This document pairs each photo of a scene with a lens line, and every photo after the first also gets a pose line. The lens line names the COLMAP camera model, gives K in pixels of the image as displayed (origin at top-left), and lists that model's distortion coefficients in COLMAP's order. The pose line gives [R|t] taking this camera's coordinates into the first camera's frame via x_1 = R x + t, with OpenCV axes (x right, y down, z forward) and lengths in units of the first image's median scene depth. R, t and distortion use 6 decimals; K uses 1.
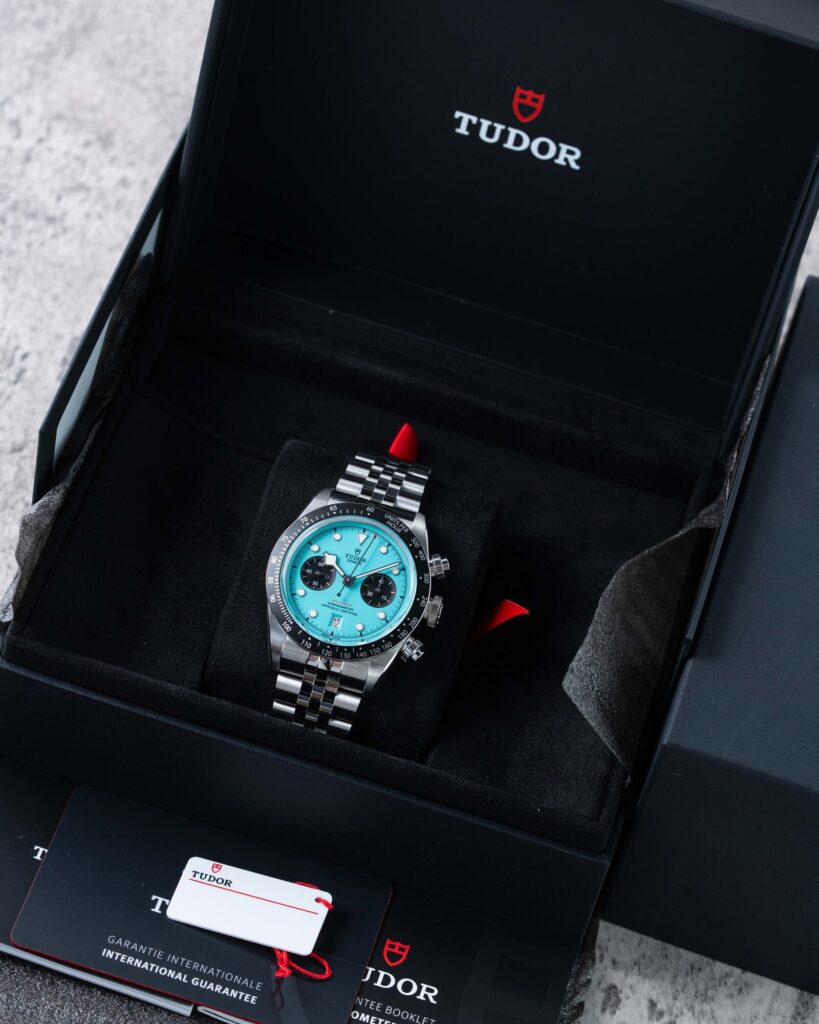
lens RADIAL K [[4627.2, 0, 409.5], [0, 4627.2, 512.0], [0, 0, 1]] dist [0.080178, 8.391199]
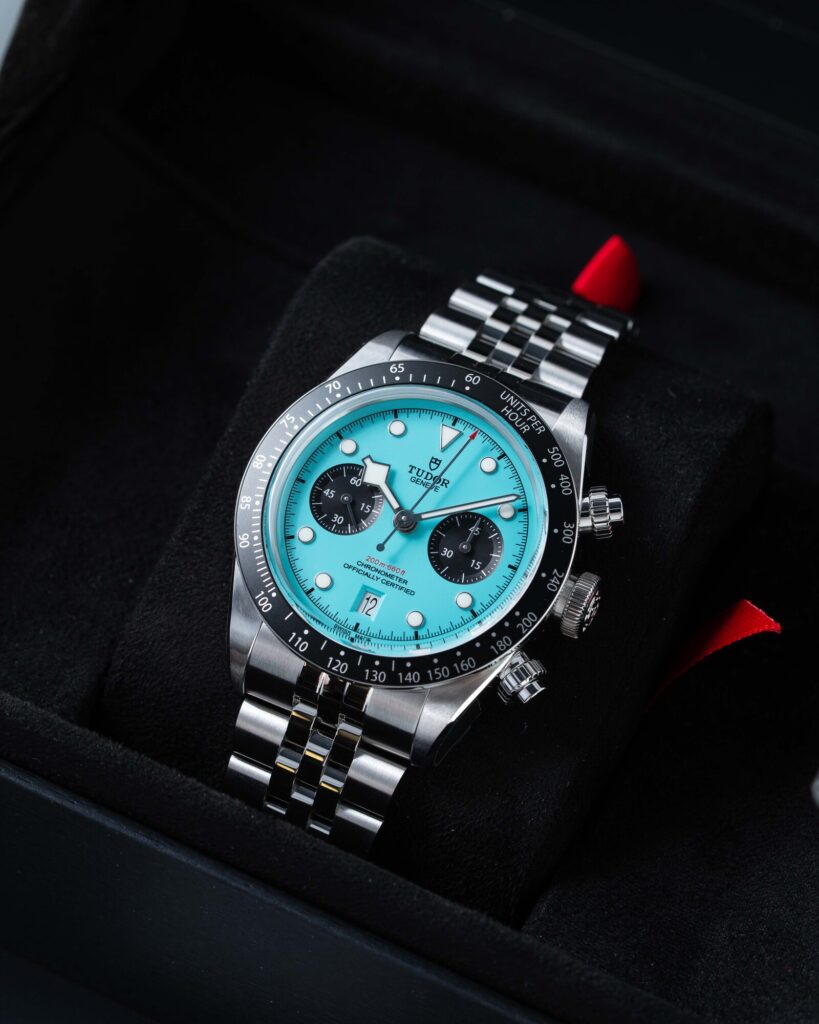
lens RADIAL K [[4627.2, 0, 409.5], [0, 4627.2, 512.0], [0, 0, 1]] dist [0.080178, 8.391199]
pose [[0.982916, 0.104866, -0.151257, 0.059148], [-0.106953, 0.994248, -0.005709, 0.016594], [0.149788, 0.021788, 0.988478, 0.527565]]
